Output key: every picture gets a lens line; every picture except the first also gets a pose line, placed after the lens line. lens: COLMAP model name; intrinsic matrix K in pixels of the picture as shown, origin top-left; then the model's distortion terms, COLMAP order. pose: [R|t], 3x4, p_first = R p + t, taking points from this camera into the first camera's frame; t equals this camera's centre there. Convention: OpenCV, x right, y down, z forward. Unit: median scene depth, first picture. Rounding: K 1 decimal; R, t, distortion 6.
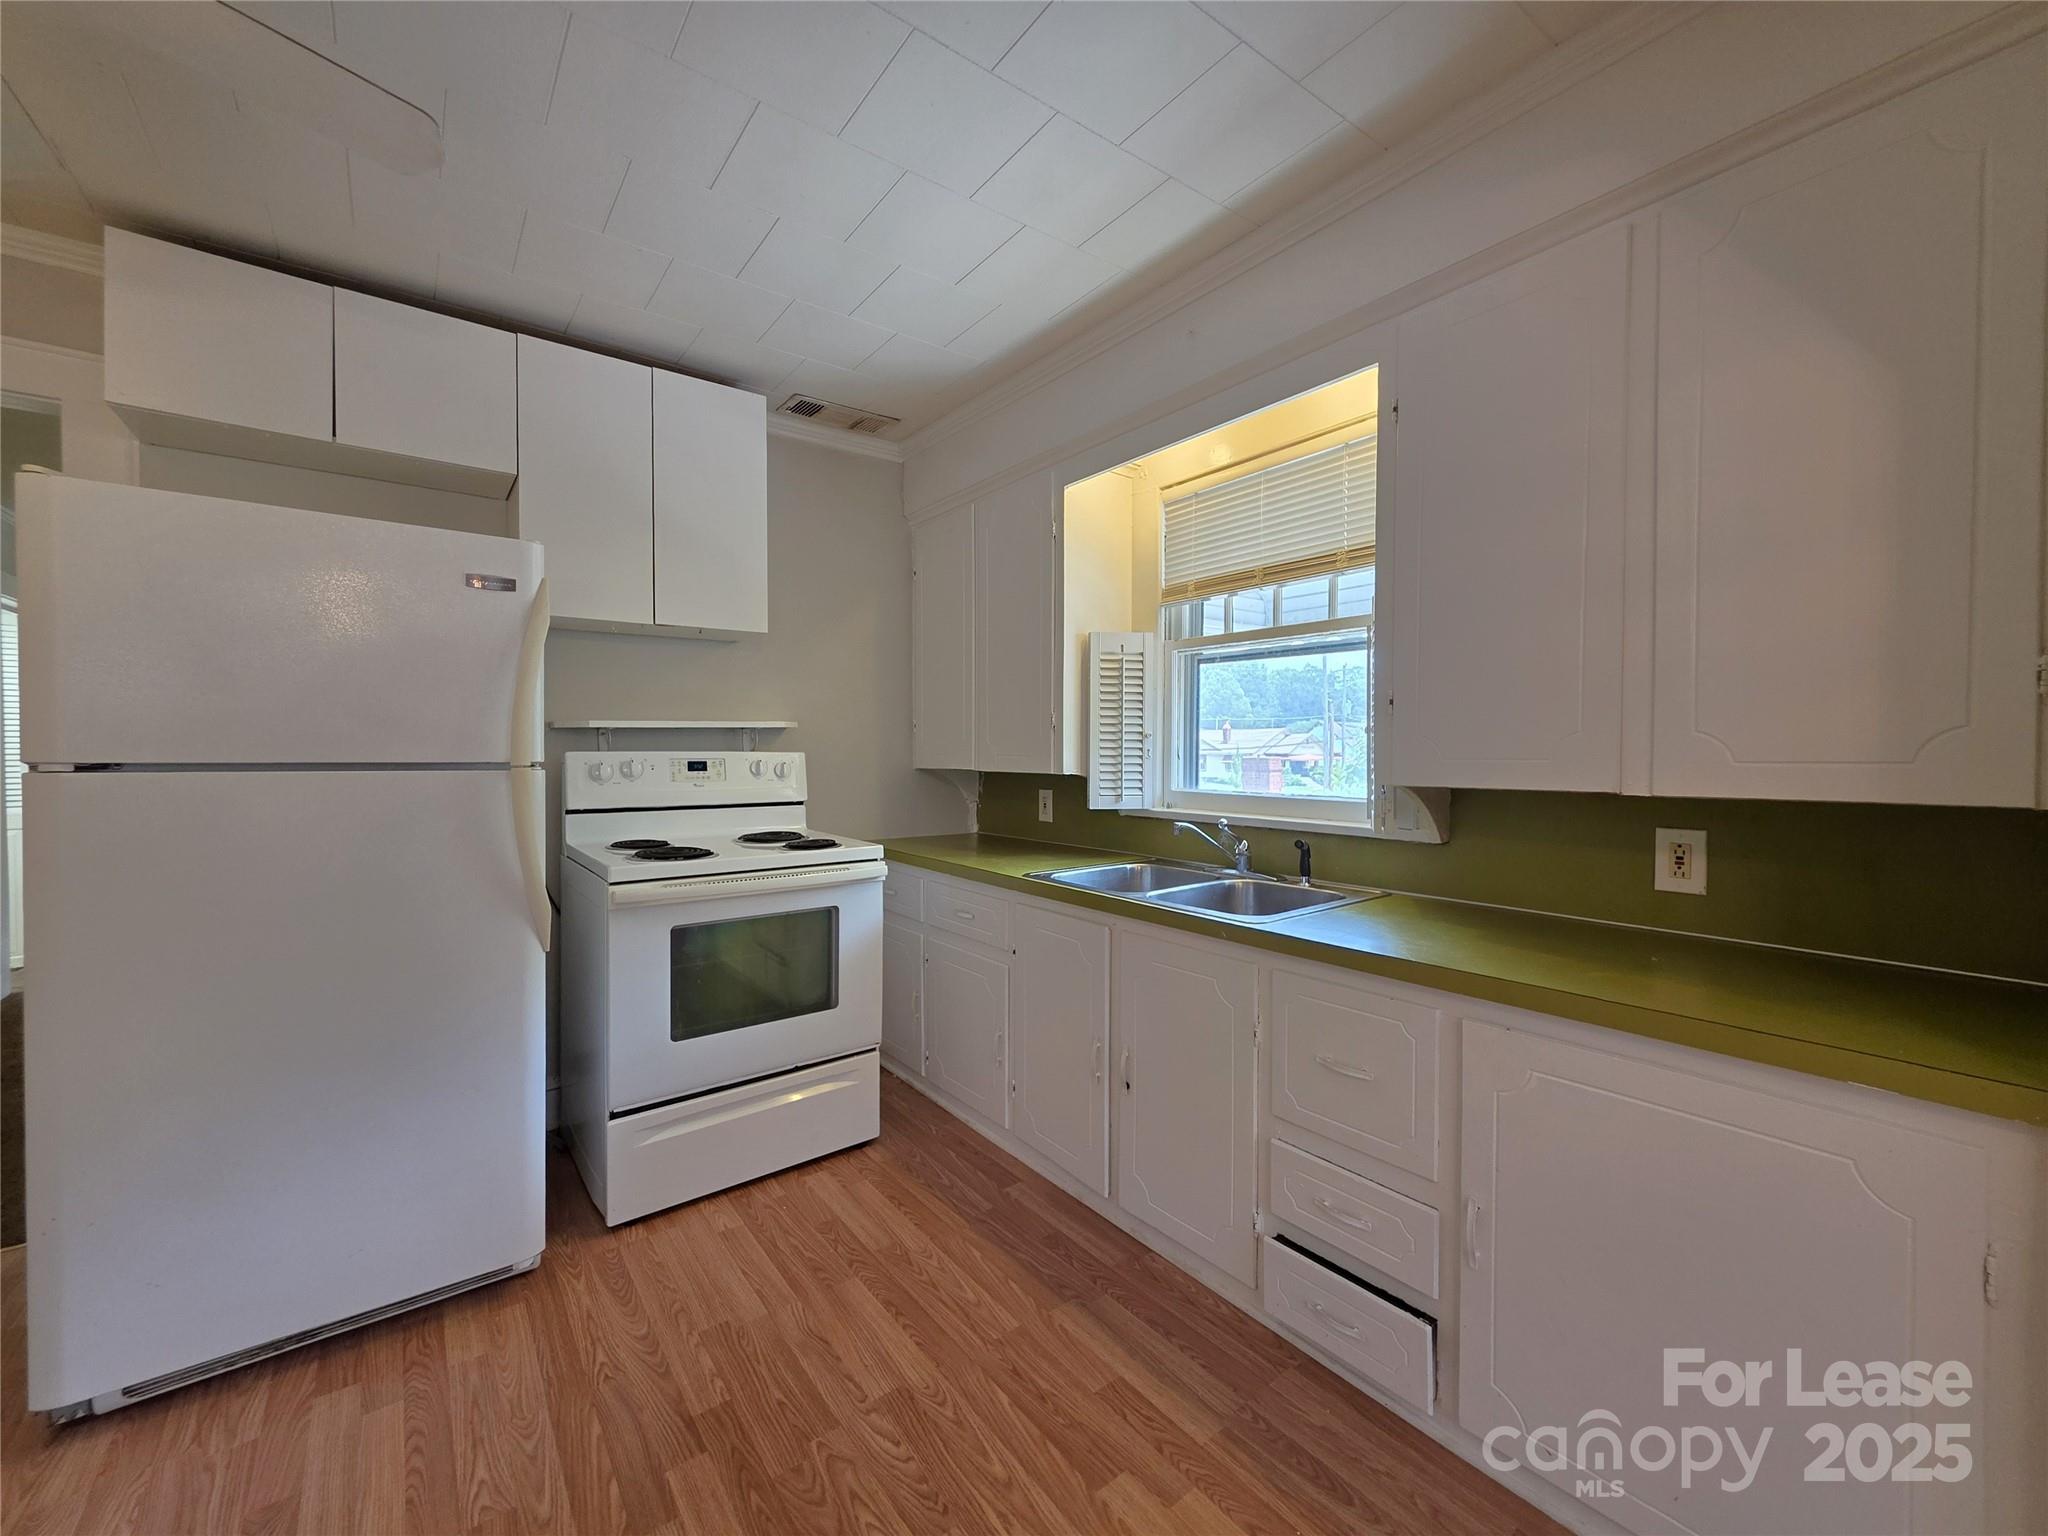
lens RADIAL K [[823.7, 0, 1024.0], [0, 823.7, 768.0], [0, 0, 1]] dist [0.004197, 0.000568]
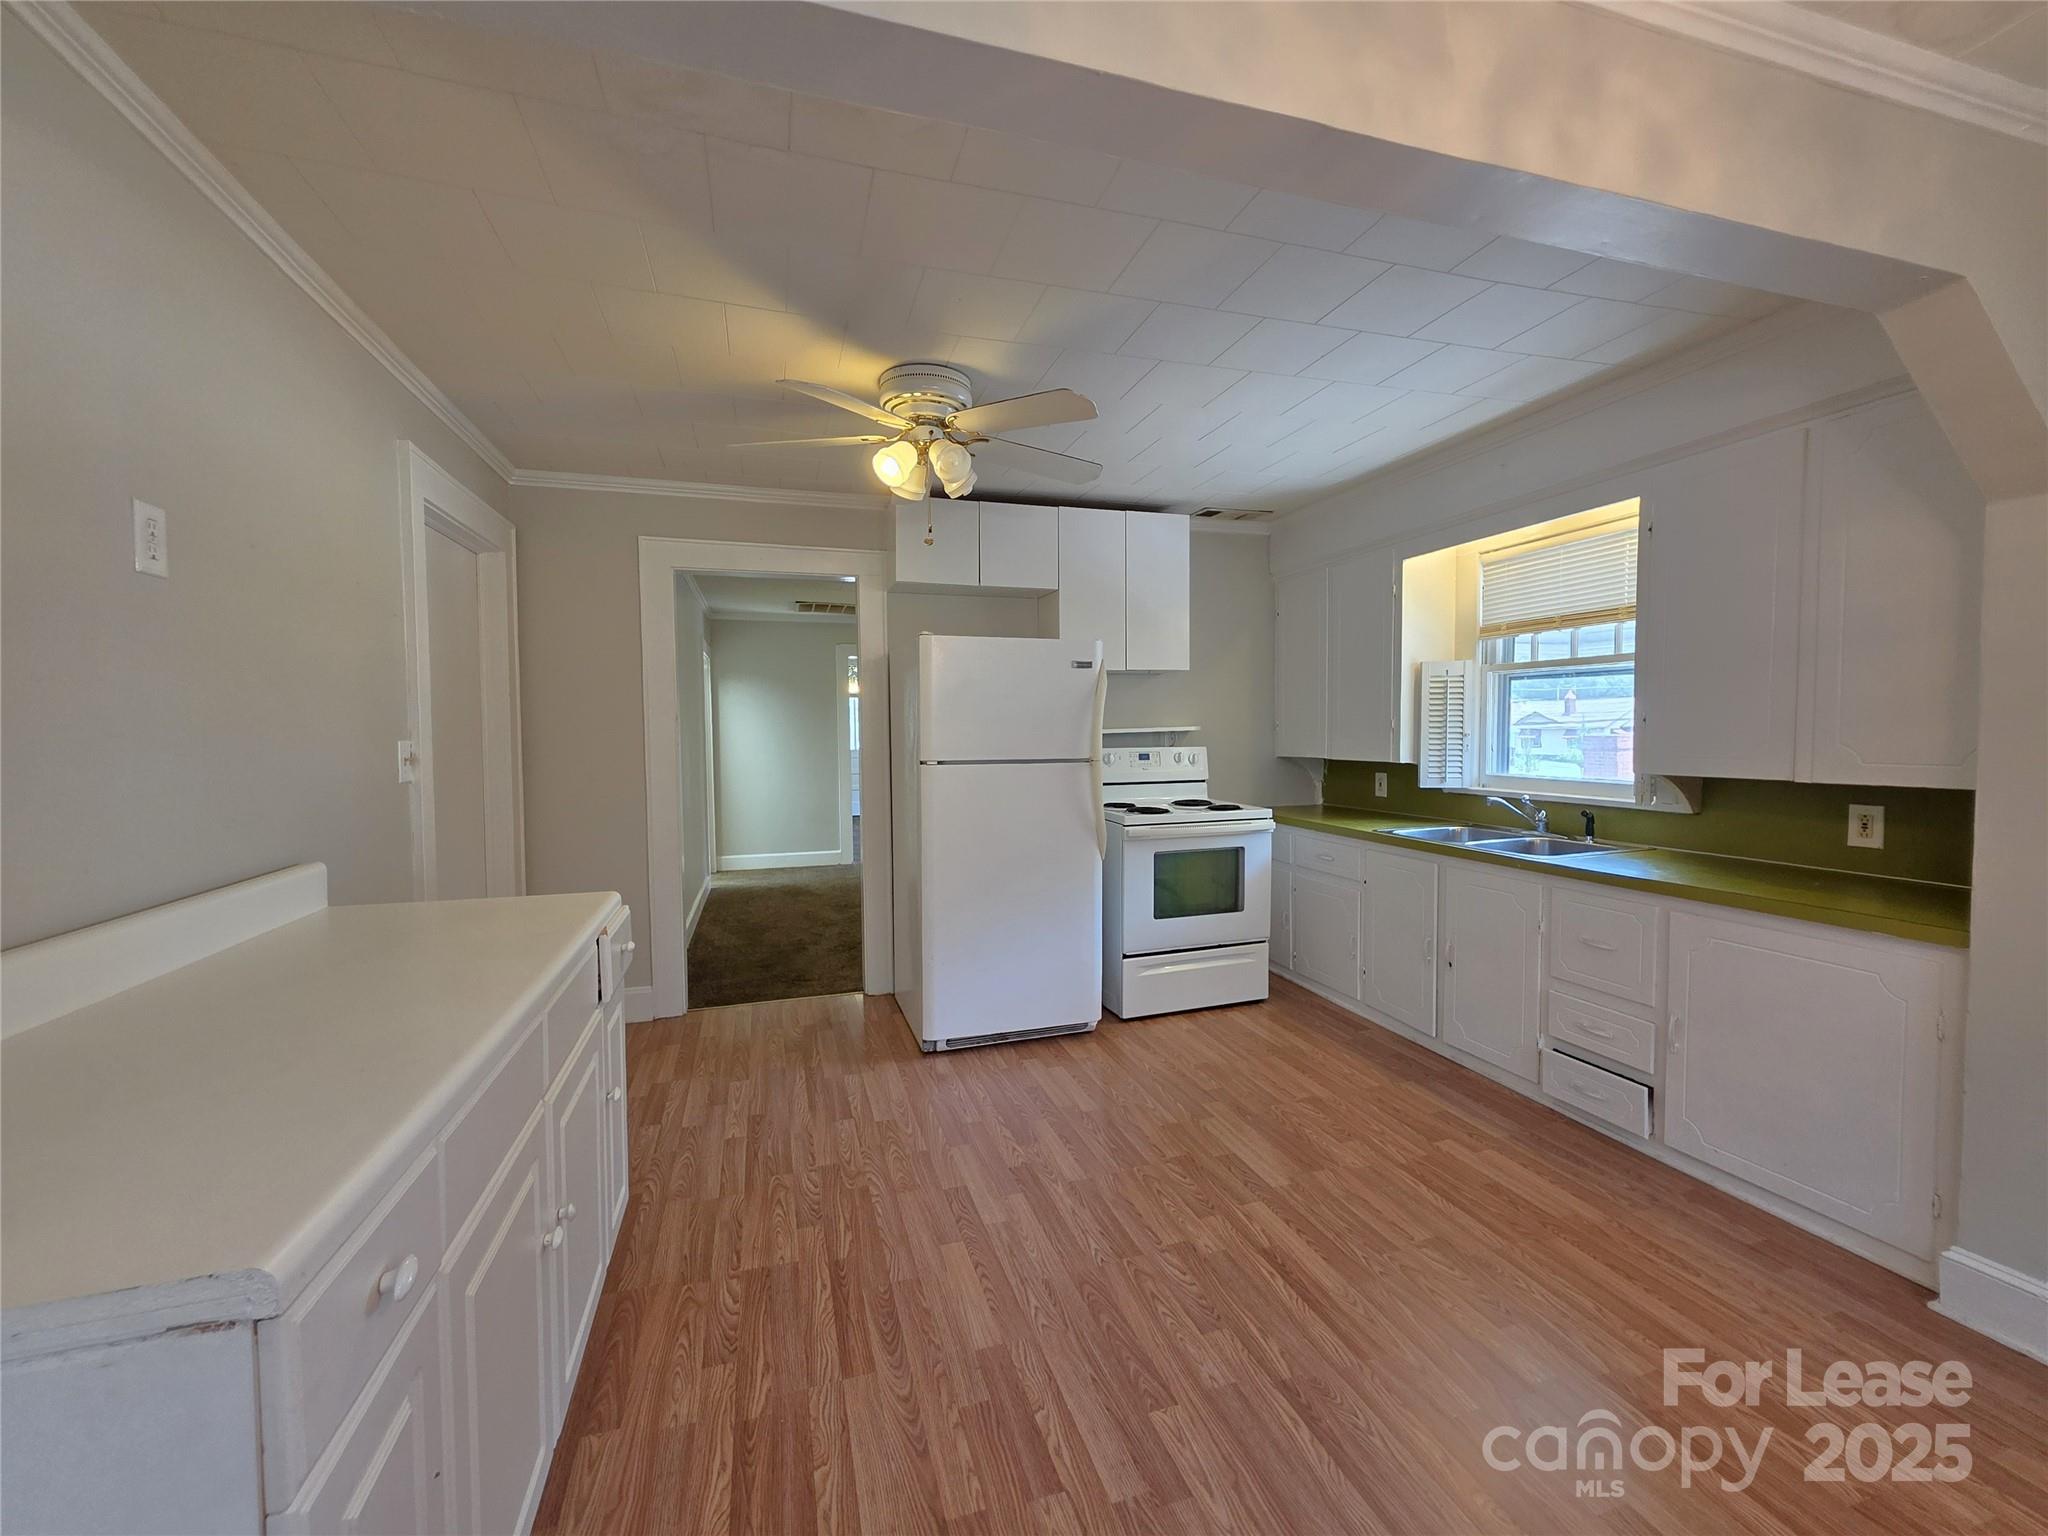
lens RADIAL K [[823.7, 0, 1024.0], [0, 823.7, 768.0], [0, 0, 1]] dist [0.004197, 0.000568]
pose [[0.941321, 0.004739, -0.337479, -0.092337], [0.004715, 0.999619, 0.027186, -0.027847], [0.337479, -0.027182, 0.940940, -0.621381]]
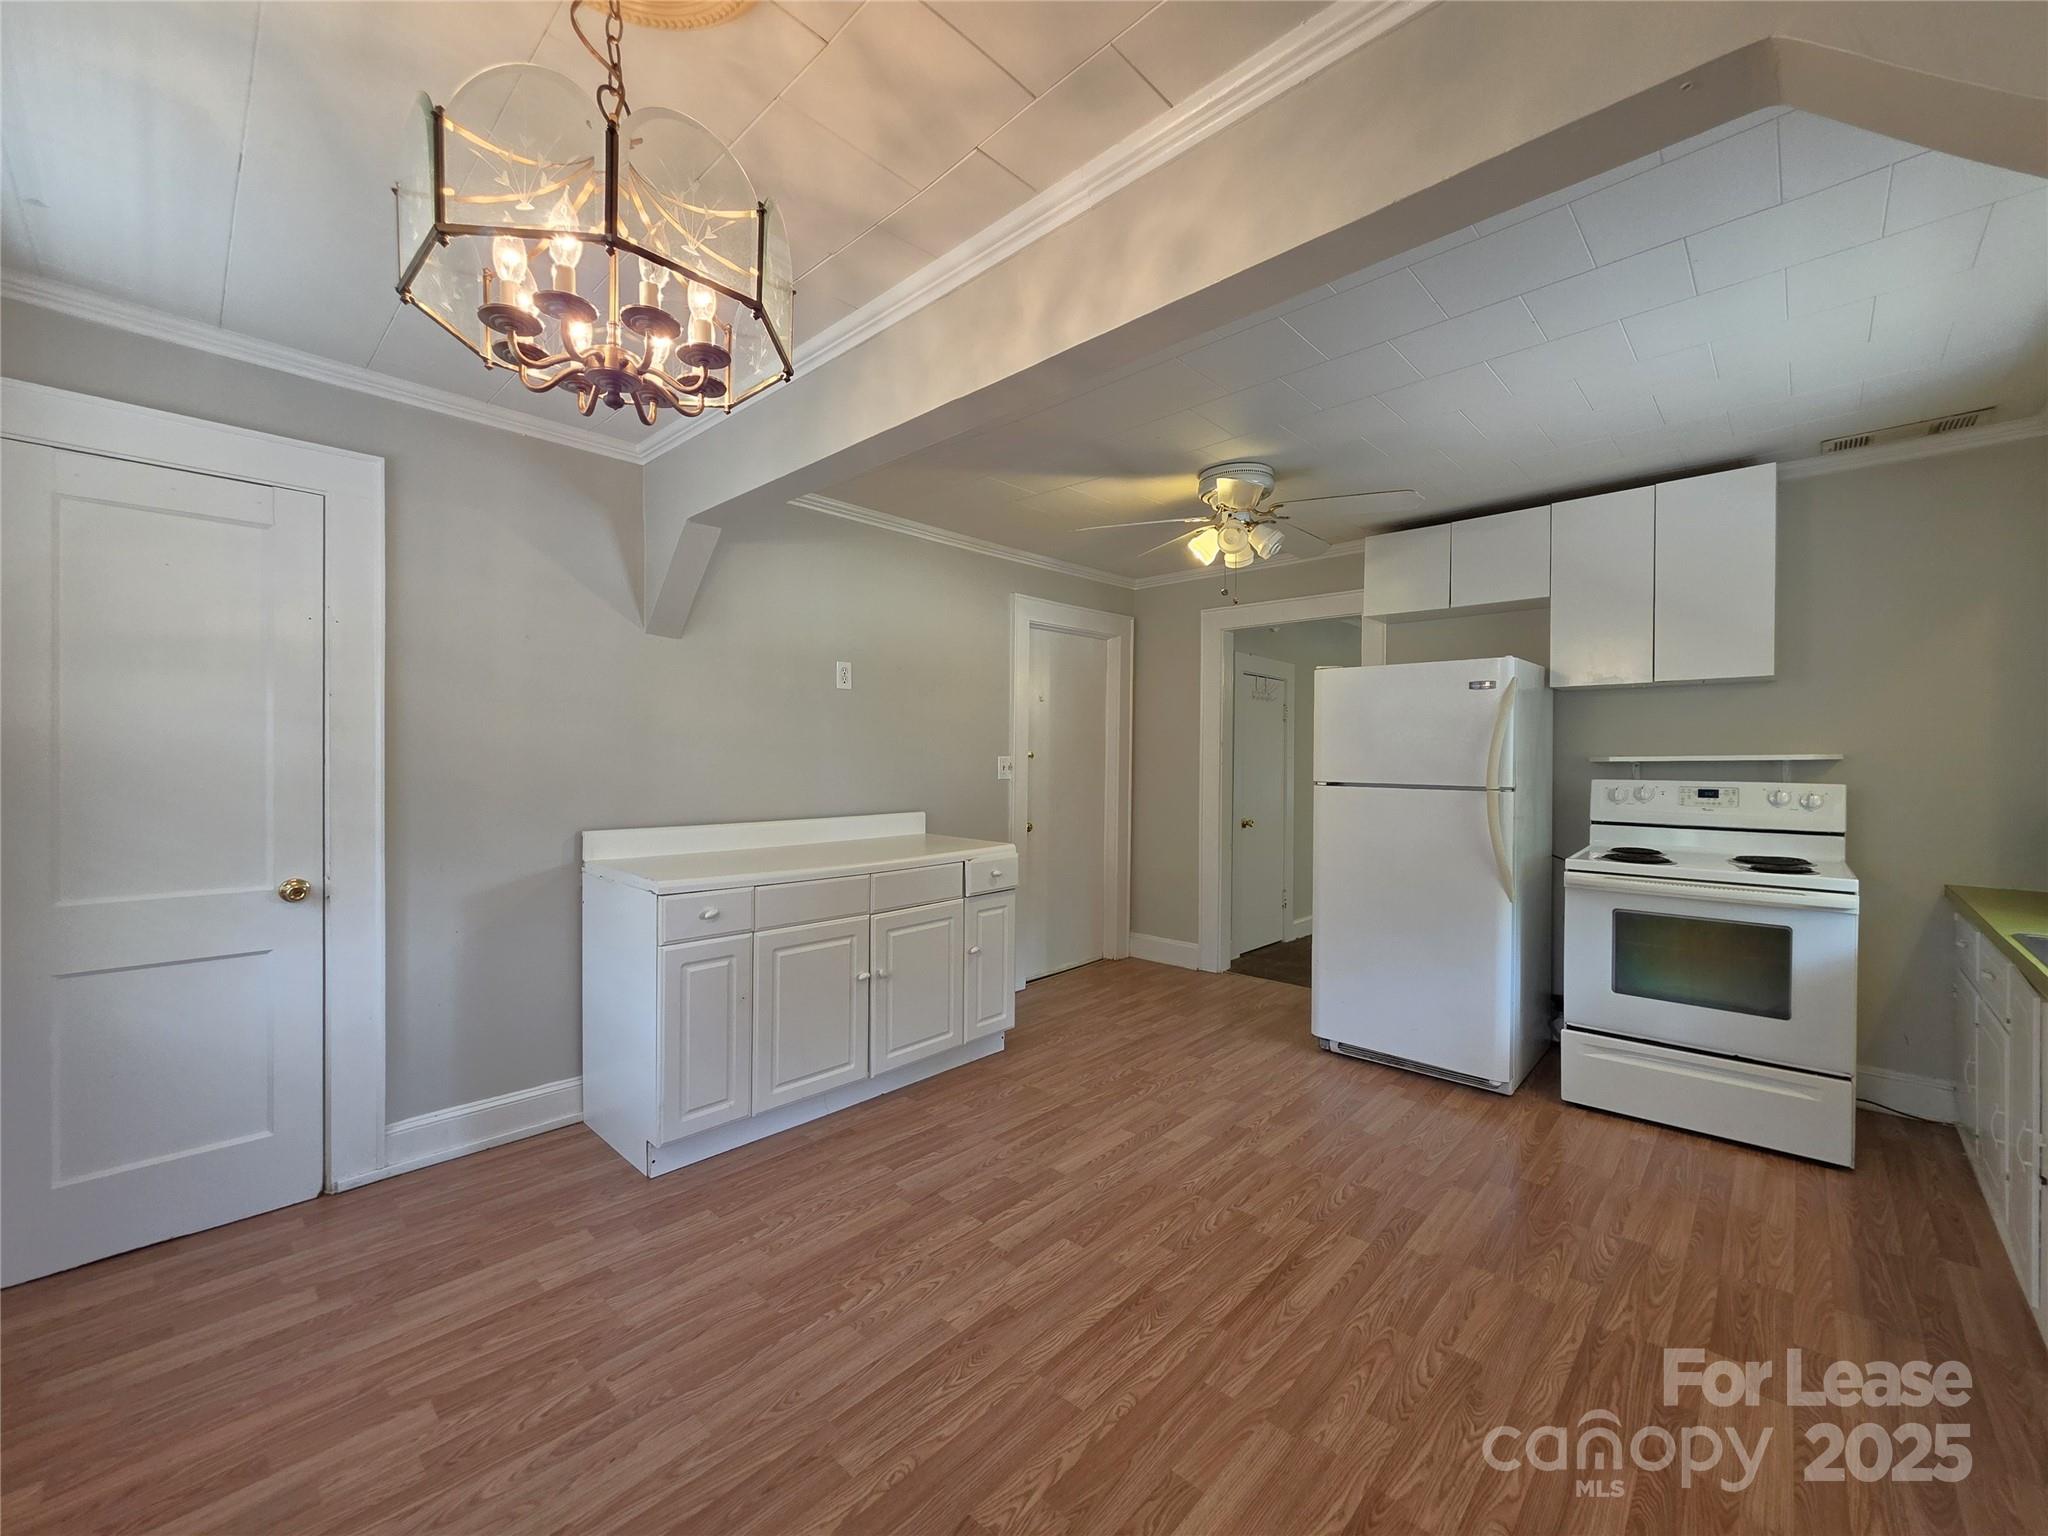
lens RADIAL K [[817.8, 0, 1024.0], [0, 817.8, 768.0], [0, 0, 1]] dist [0.001749, 0.000076]
pose [[0.167876, 0.013221, -0.985719, 0.674366], [-0.024222, 0.999664, 0.009283, -0.029577], [0.985510, 0.022318, 0.168140, -0.191011]]
